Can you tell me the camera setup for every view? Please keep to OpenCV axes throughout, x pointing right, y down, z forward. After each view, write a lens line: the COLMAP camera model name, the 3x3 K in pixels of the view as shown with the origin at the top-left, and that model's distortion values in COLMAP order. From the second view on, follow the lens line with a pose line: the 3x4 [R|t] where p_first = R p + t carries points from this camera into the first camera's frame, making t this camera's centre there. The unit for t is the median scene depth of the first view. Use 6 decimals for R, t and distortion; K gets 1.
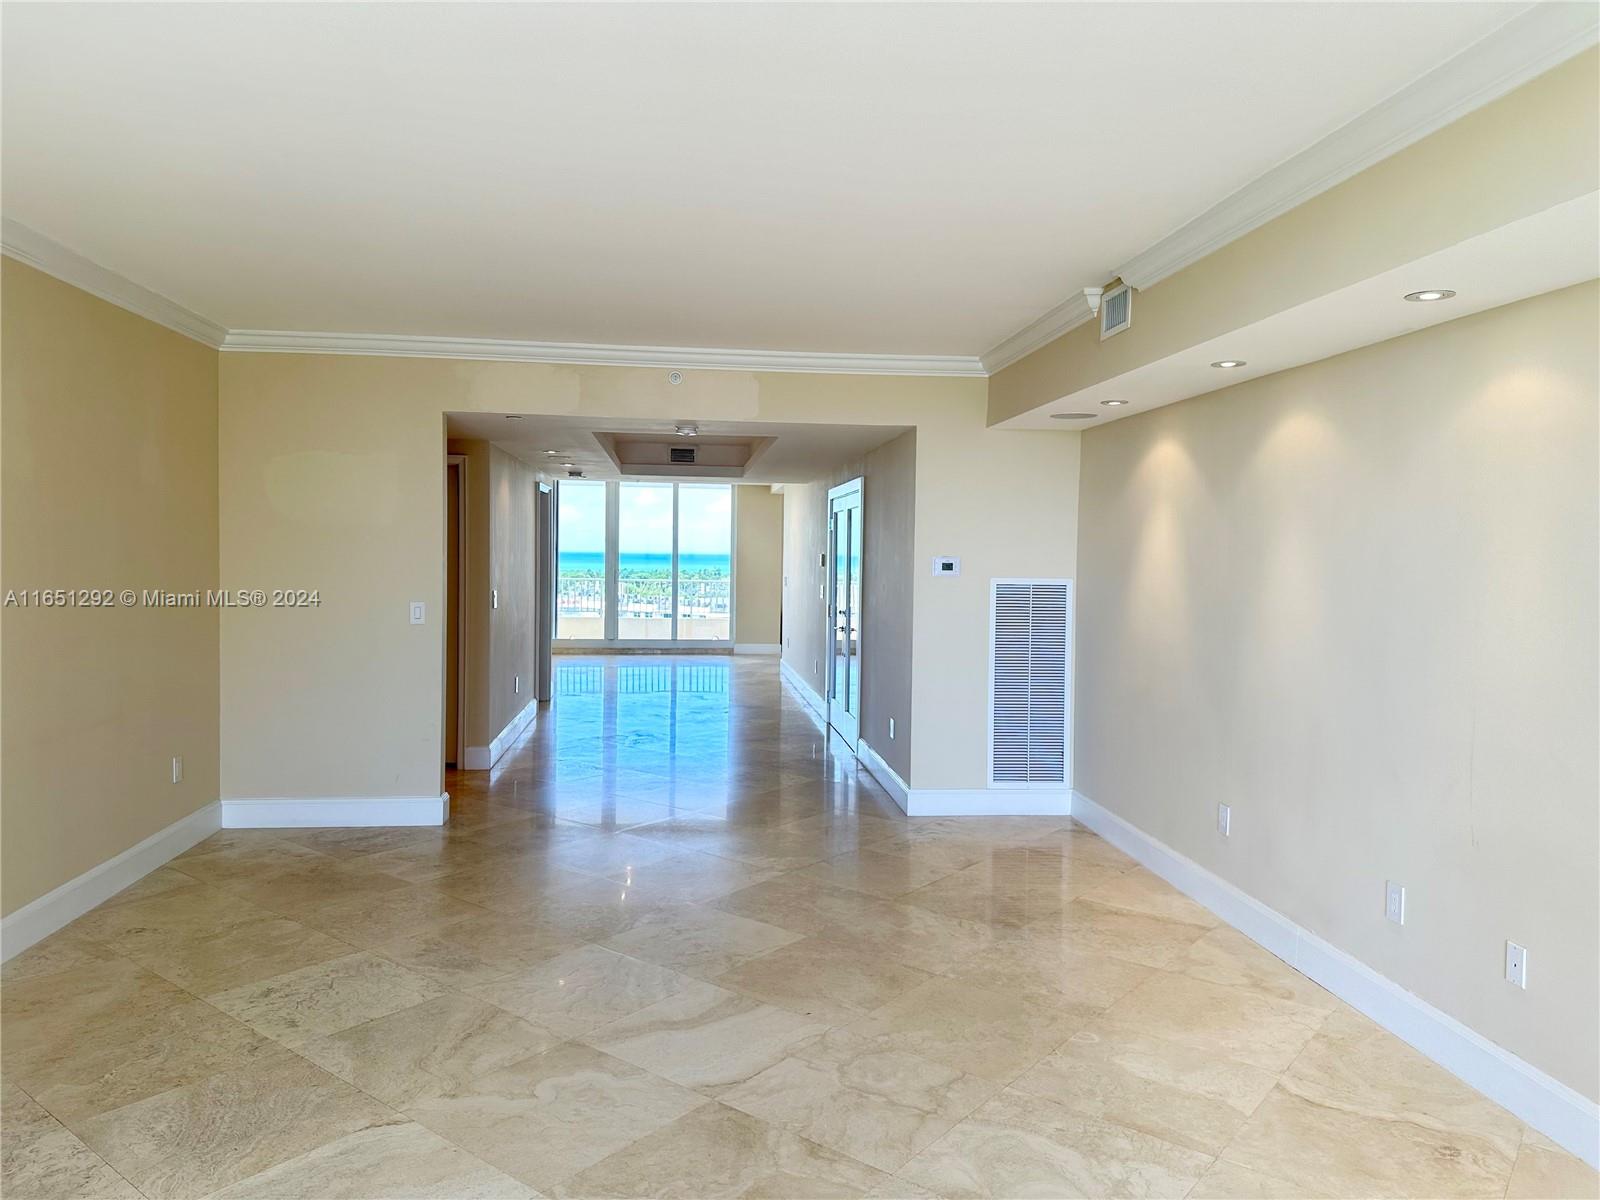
lens RADIAL K [[1131.1, 0, 800.0], [0, 1131.1, 600.0], [0, 0, 1]] dist [0.082170, -0.098613]
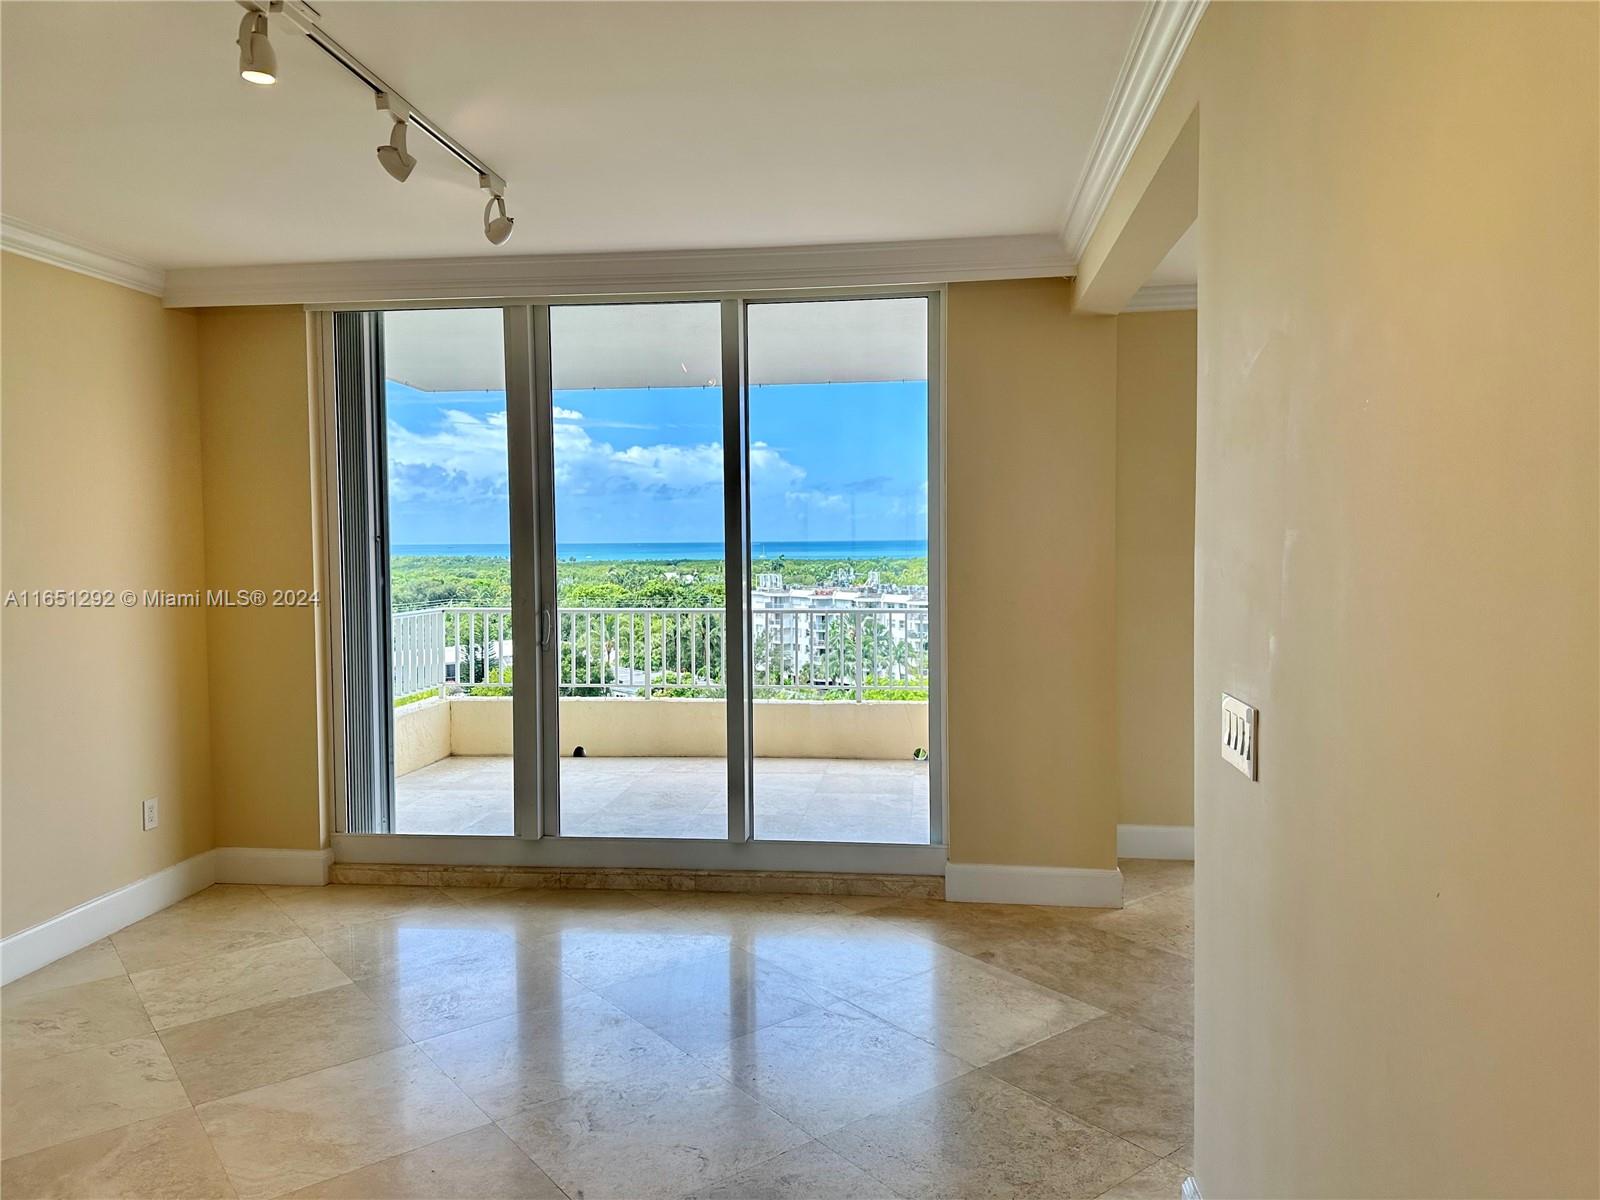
lens RADIAL K [[1105.8, 0, 799.3], [0, 1105.8, 587.0], [0, 0, 1]] dist [0.087908, -0.092678]
pose [[0.972665, -0.011576, -0.231923, -0.028352], [0.011802, 0.999930, -0.000413, -0.031257], [0.231912, -0.002336, 0.972734, 0.724314]]
